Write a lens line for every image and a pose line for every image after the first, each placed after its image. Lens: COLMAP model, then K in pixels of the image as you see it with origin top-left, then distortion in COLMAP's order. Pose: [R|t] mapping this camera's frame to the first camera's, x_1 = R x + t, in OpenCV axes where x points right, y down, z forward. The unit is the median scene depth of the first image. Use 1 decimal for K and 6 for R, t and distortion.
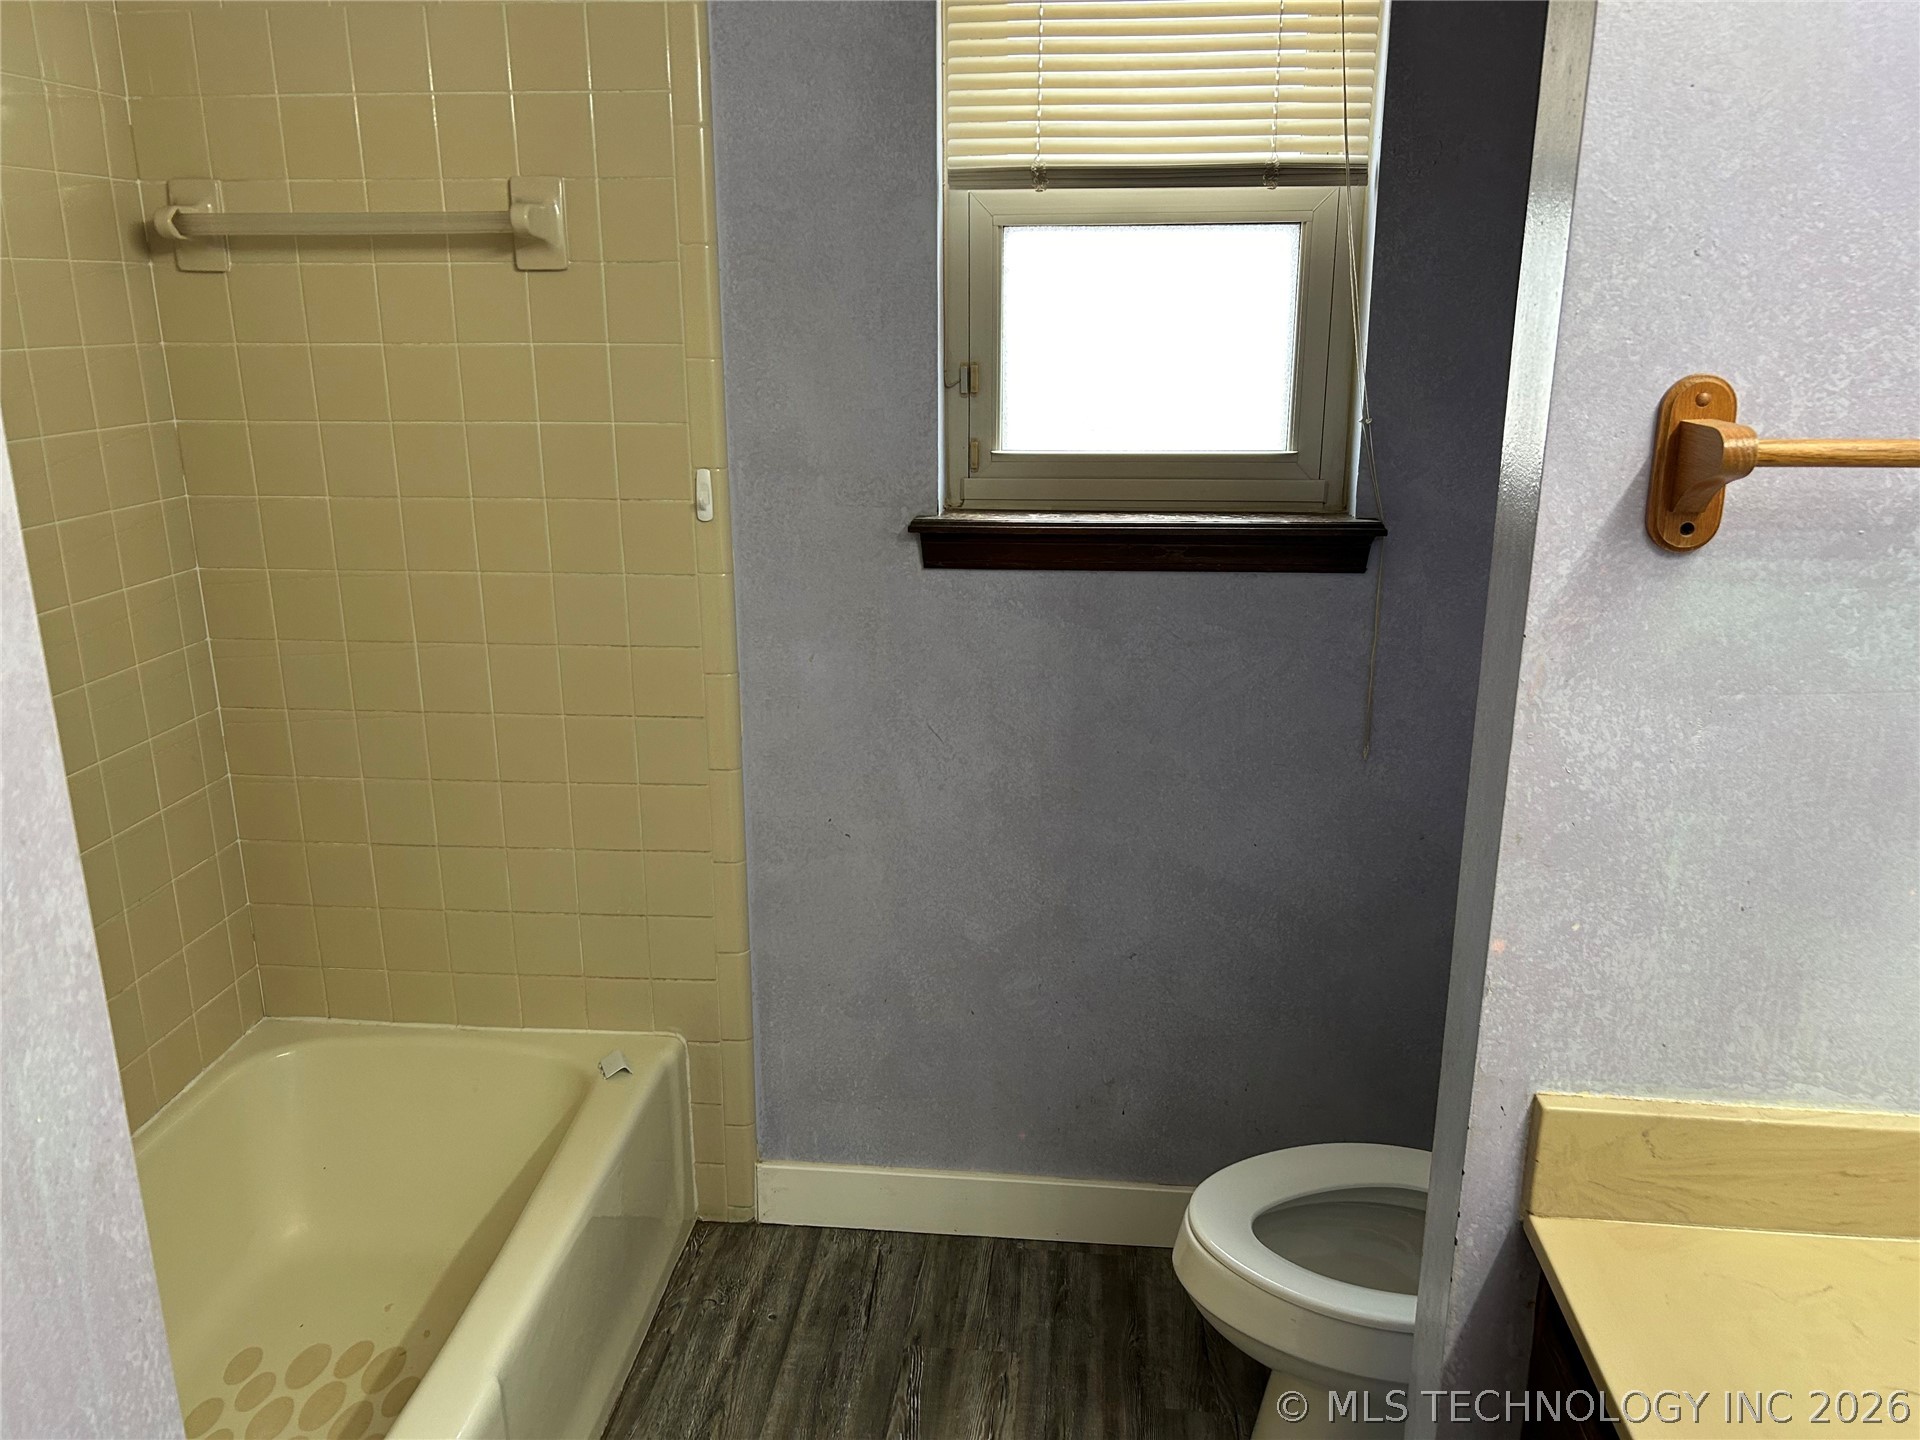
lens RADIAL K [[1435.8, 0, 957.5], [0, 1435.8, 730.4], [0, 0, 1]] dist [0.011208, 0.010881]
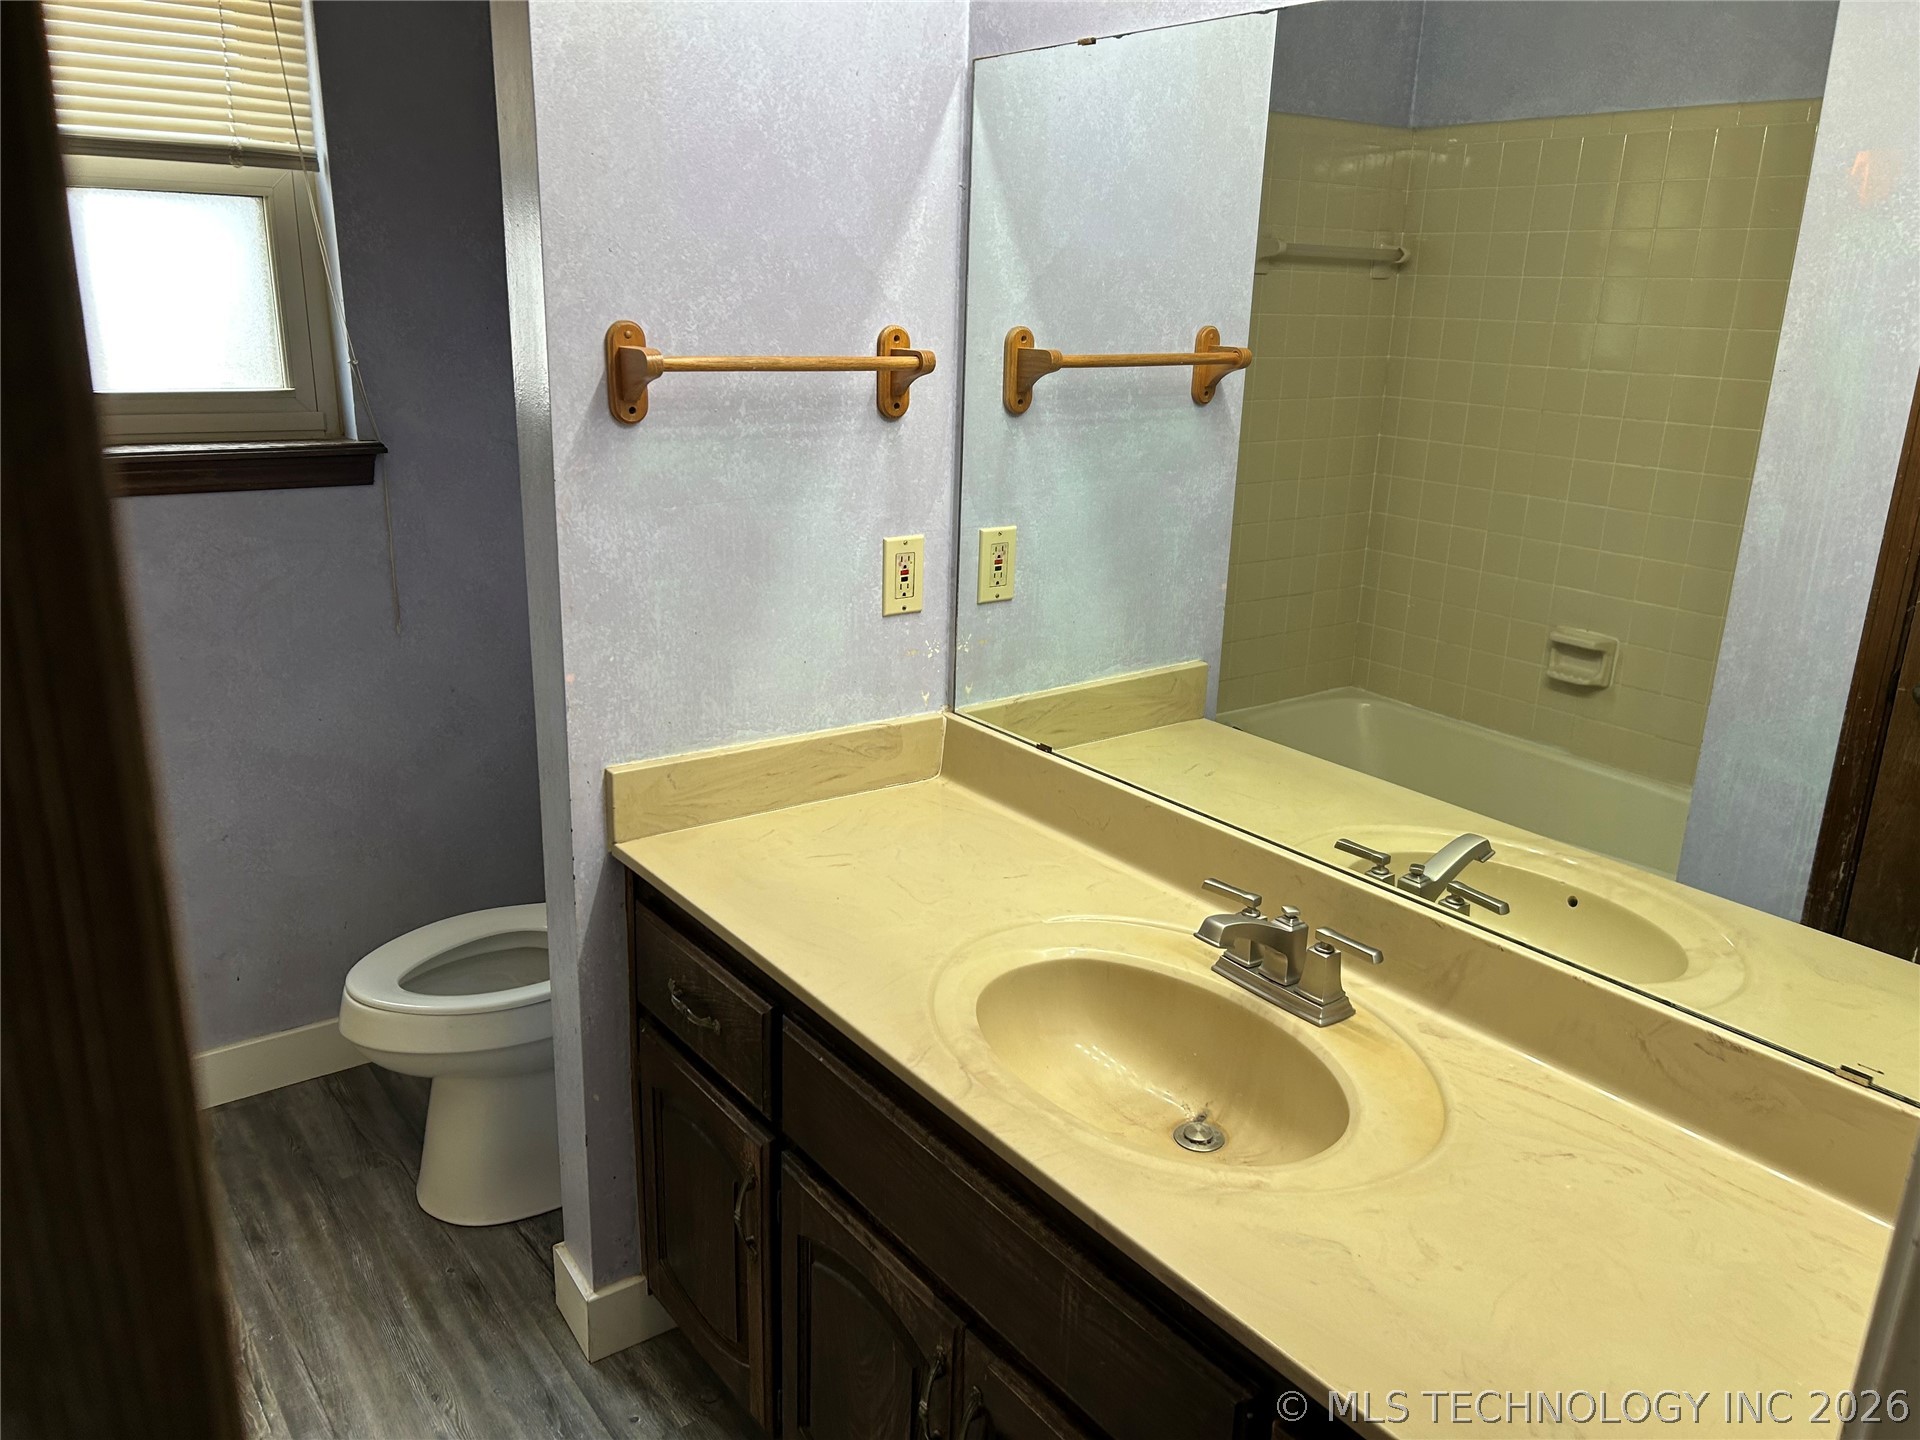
lens RADIAL K [[1446.5, 0, 946.6], [0, 1446.5, 730.0], [0, 0, 1]] dist [0.061484, -0.060529]
pose [[0.740773, -0.173112, 0.649067, -0.377534], [0.161161, 0.983805, 0.078459, 0.147175], [-0.652137, 0.046484, 0.756675, -0.502629]]
